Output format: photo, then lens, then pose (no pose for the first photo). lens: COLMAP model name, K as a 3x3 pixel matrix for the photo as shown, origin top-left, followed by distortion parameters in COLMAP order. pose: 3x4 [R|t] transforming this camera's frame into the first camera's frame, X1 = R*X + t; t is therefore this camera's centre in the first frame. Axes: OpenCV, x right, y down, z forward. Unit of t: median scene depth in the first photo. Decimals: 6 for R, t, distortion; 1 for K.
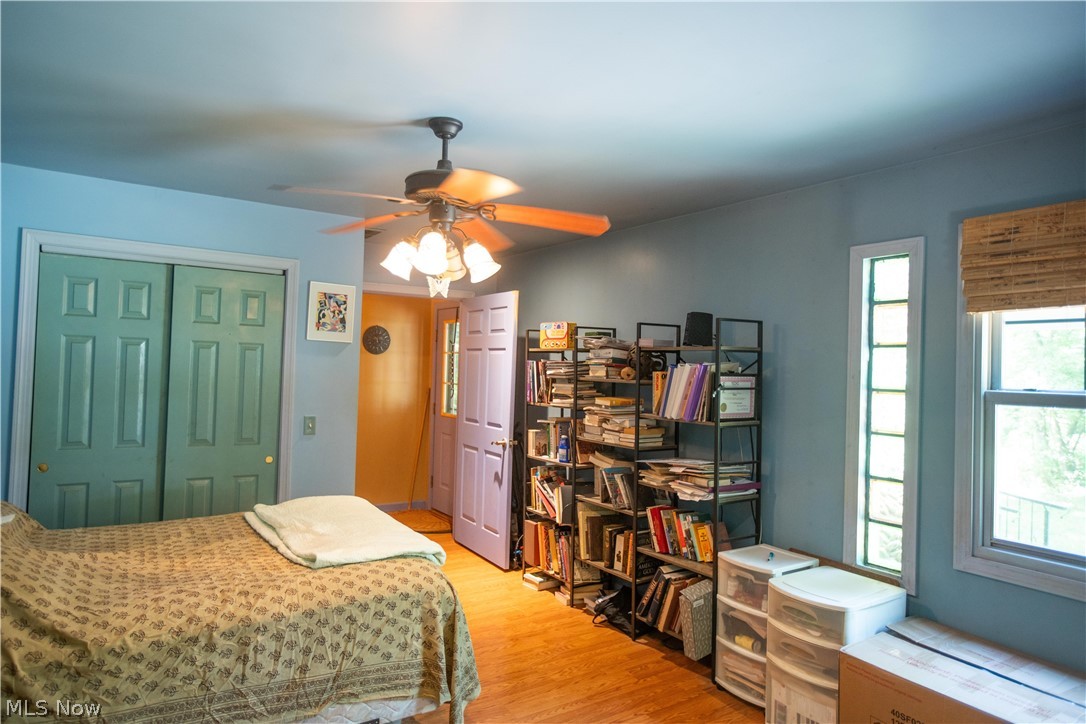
lens RADIAL K [[660.2, 0, 543.7], [0, 660.2, 362.9], [0, 0, 1]] dist [-0.028385, 0.034146]
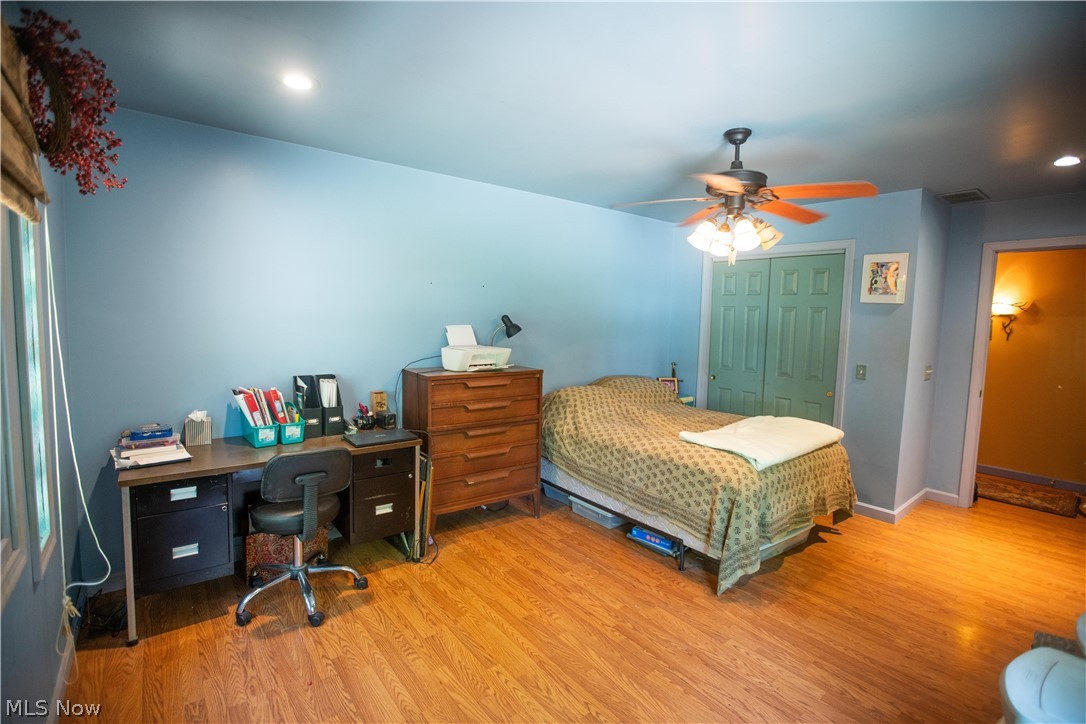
lens RADIAL K [[500.6, 0, 543.1], [0, 500.6, 355.0], [0, 0, 1]] dist [-0.046036, 0.014623]
pose [[0.093887, 0.055692, -0.994024, 0.878292], [-0.014327, 0.998406, 0.054585, 0.036049], [0.995480, 0.009116, 0.094535, 0.548305]]
